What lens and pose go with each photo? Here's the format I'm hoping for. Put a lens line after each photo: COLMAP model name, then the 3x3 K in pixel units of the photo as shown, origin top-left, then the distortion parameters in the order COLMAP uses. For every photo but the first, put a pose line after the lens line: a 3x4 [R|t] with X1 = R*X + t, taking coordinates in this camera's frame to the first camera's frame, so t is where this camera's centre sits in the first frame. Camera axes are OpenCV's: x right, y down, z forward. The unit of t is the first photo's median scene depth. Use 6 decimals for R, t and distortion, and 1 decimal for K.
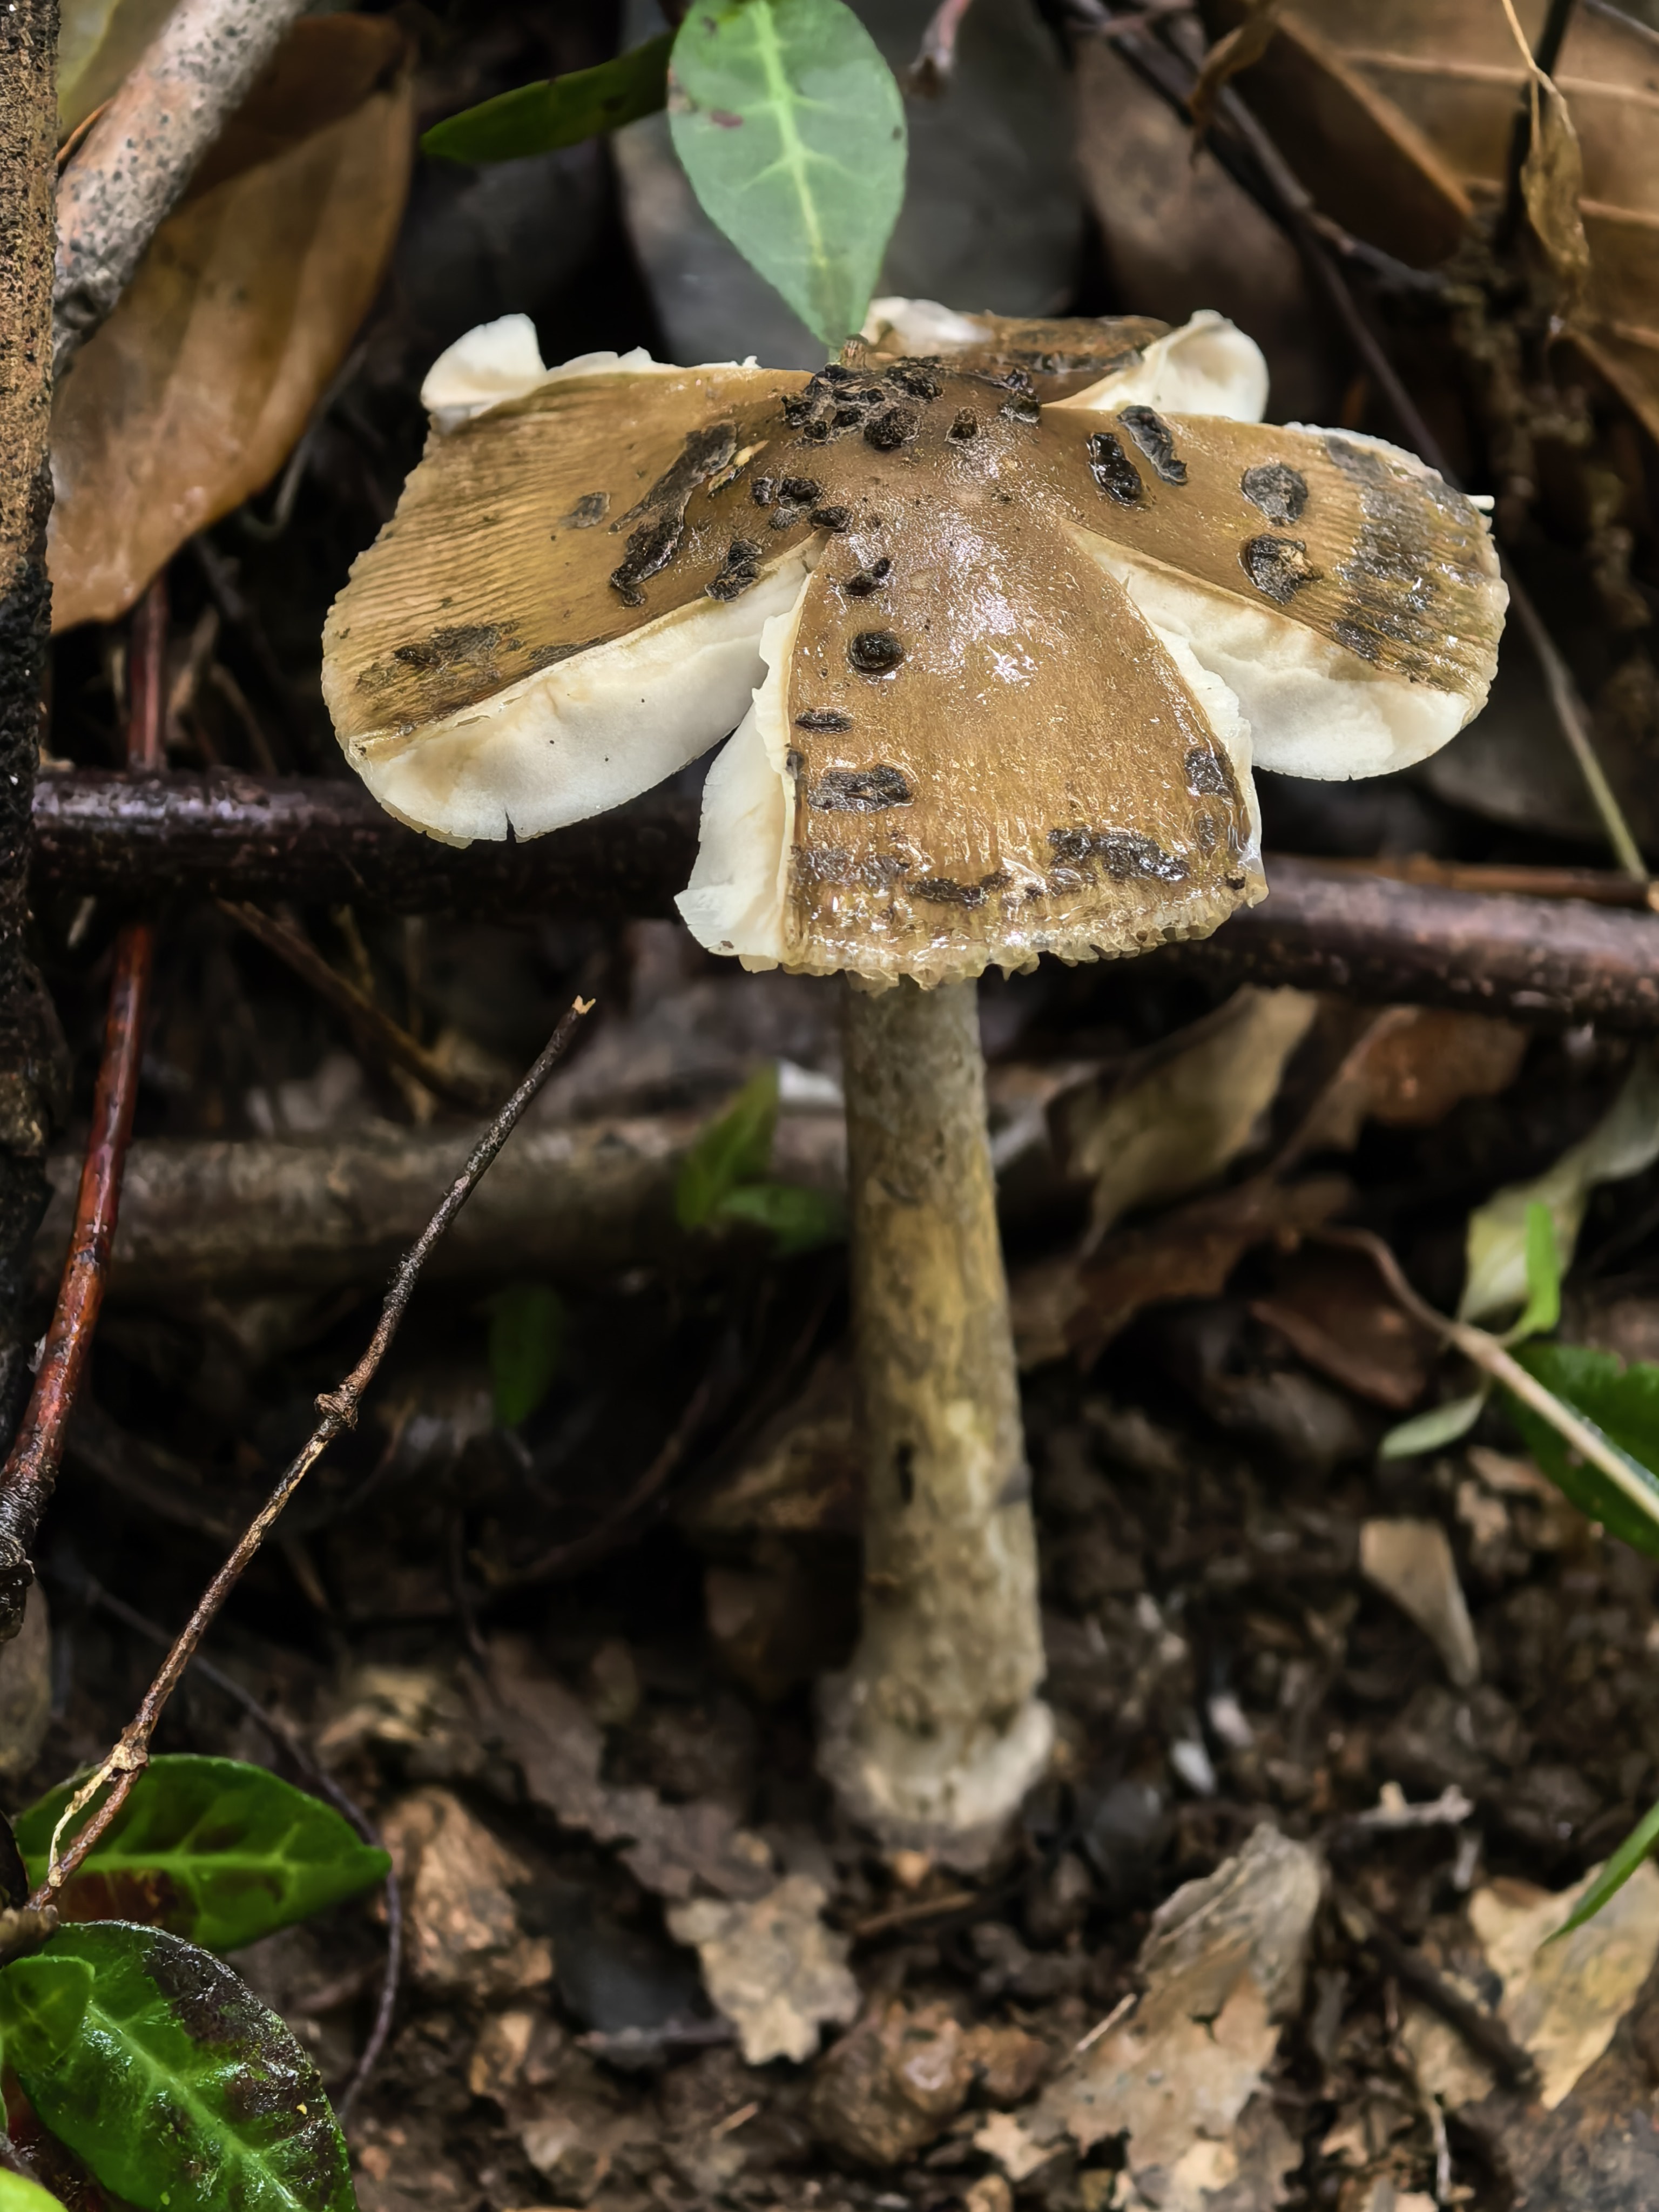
lens RADIAL K [[6249.0, 0, 829.5], [0, 6249.0, 1106.0], [0, 0, 1]] dist [0.033954, 1.036680]
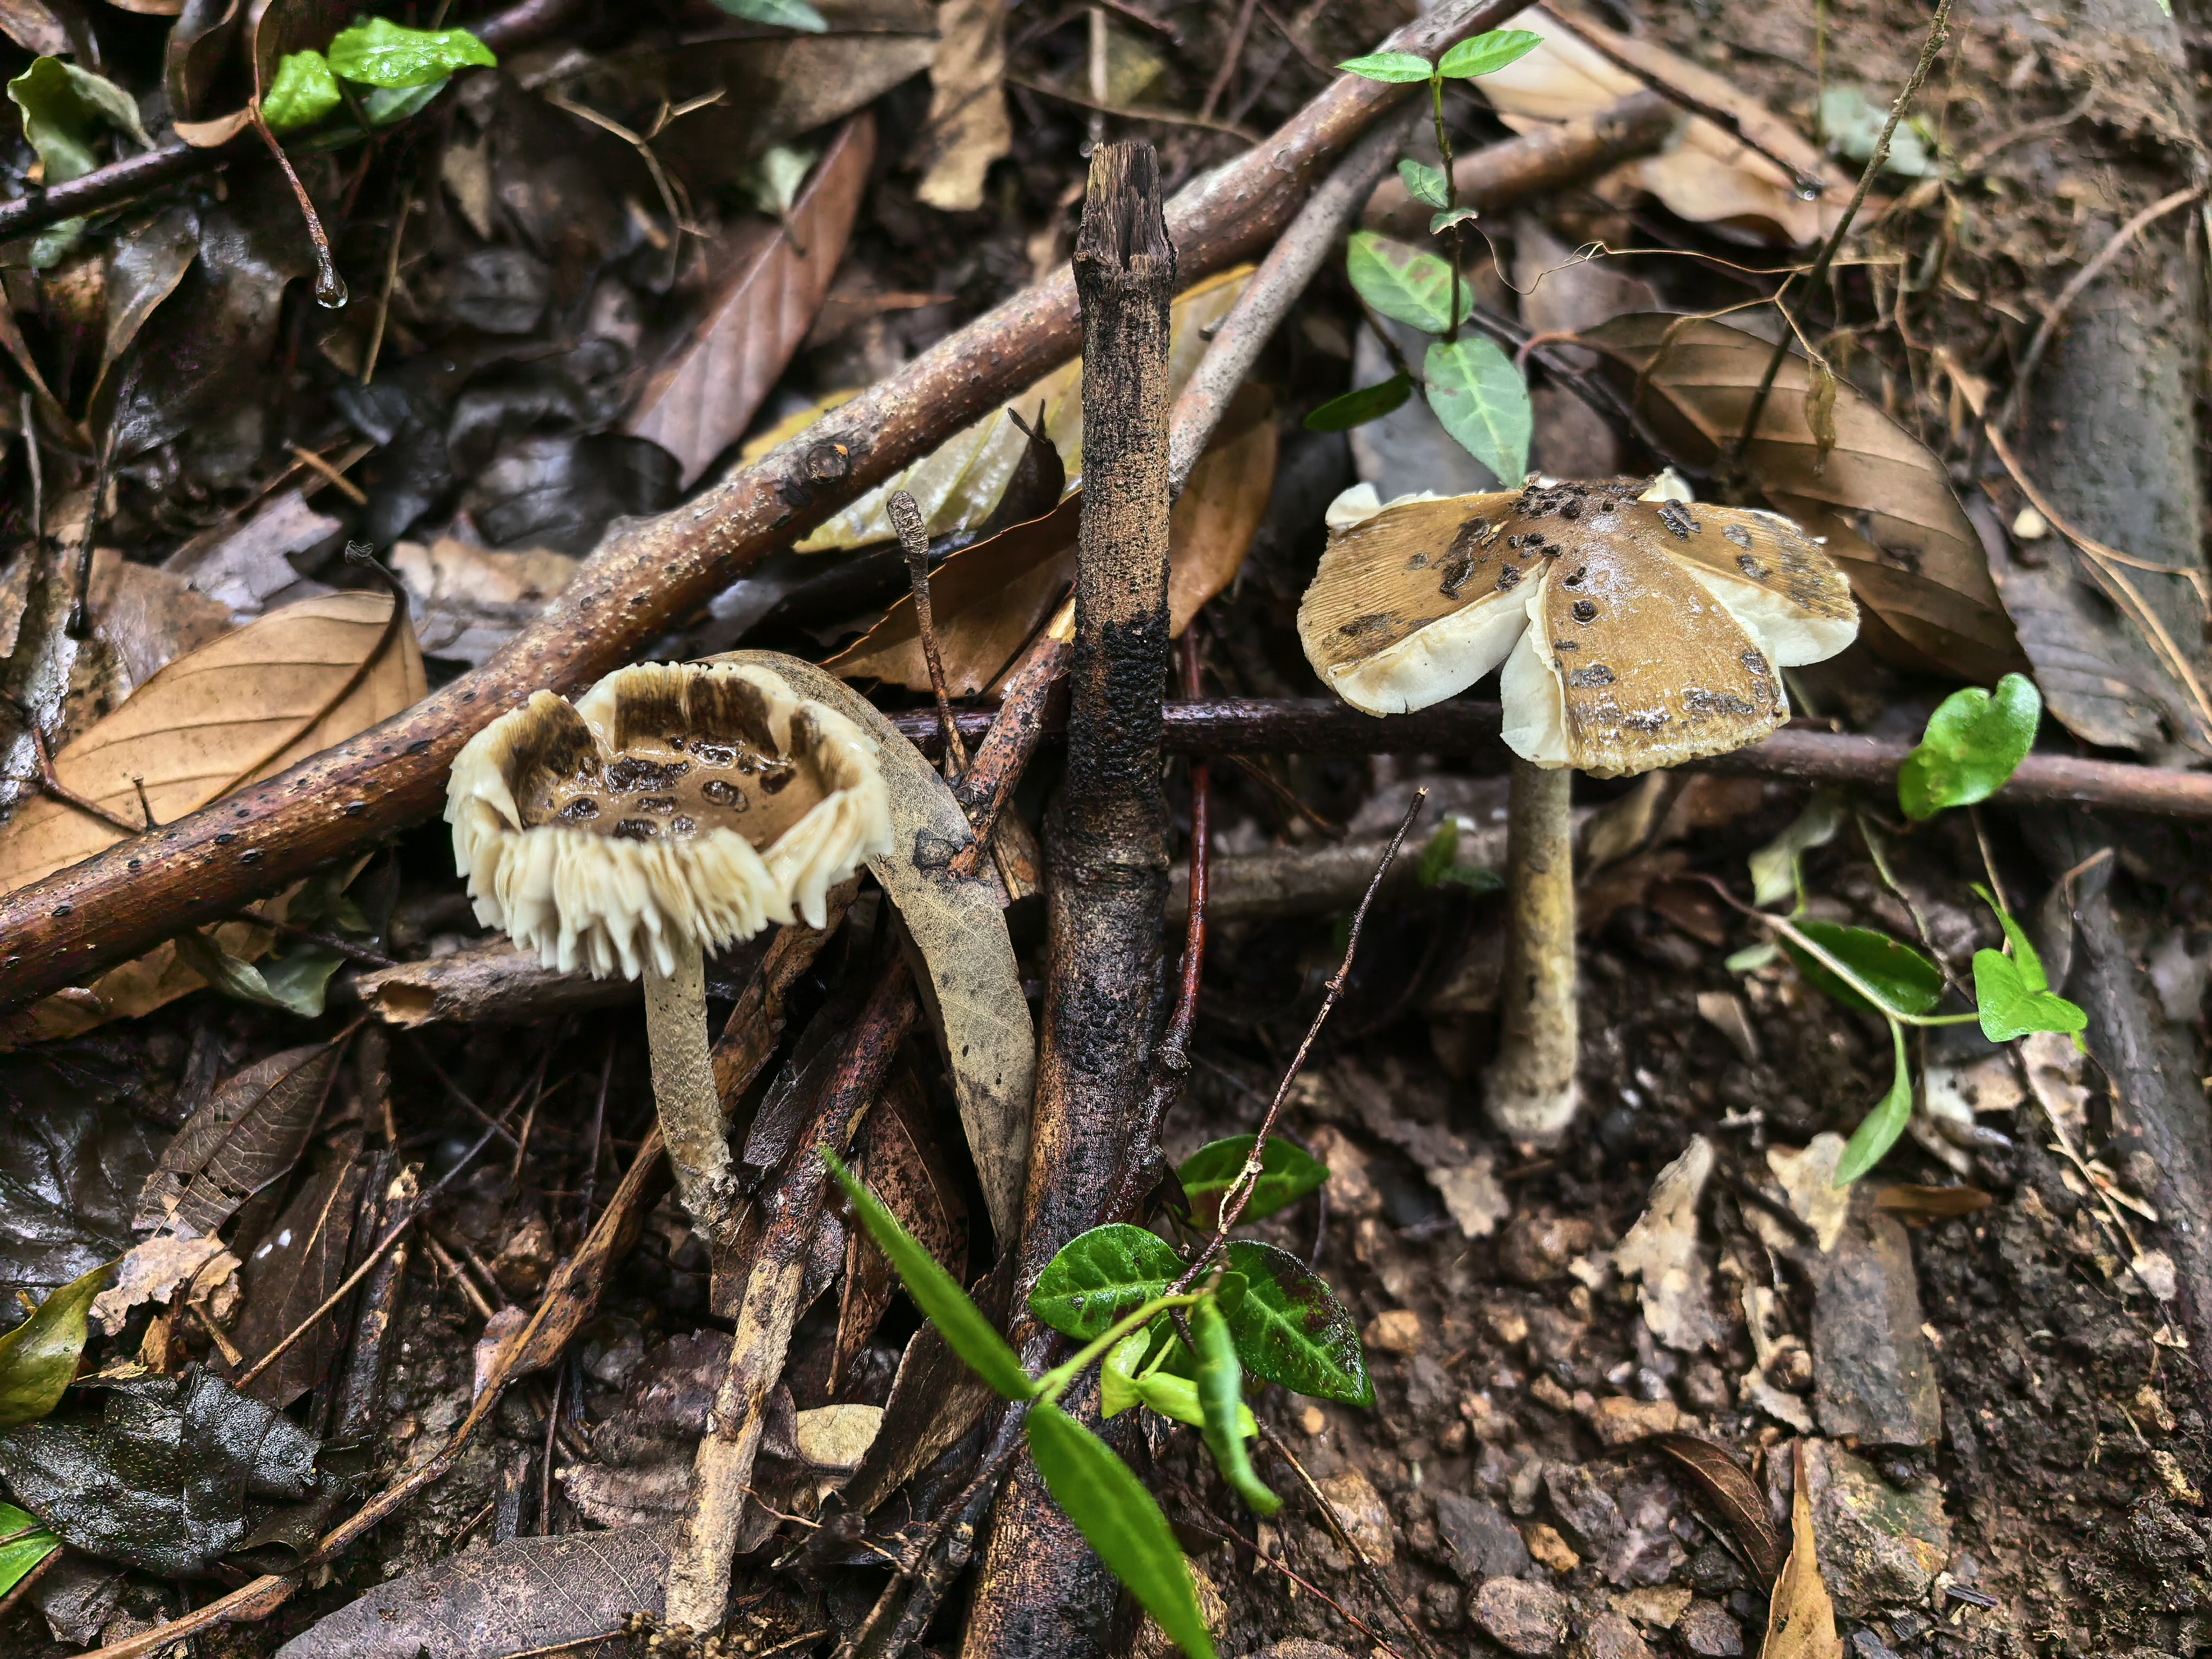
lens RADIAL K [[1543.0, 0, 1106.0], [0, 1543.0, 829.5], [0, 0, 1]] dist [-0.000353, -0.000768]
pose [[0.995999, -0.045793, -0.076735, -0.098121], [0.045909, 0.998946, -0.000255, -0.006968], [0.076666, -0.003269, 0.997051, 0.415579]]
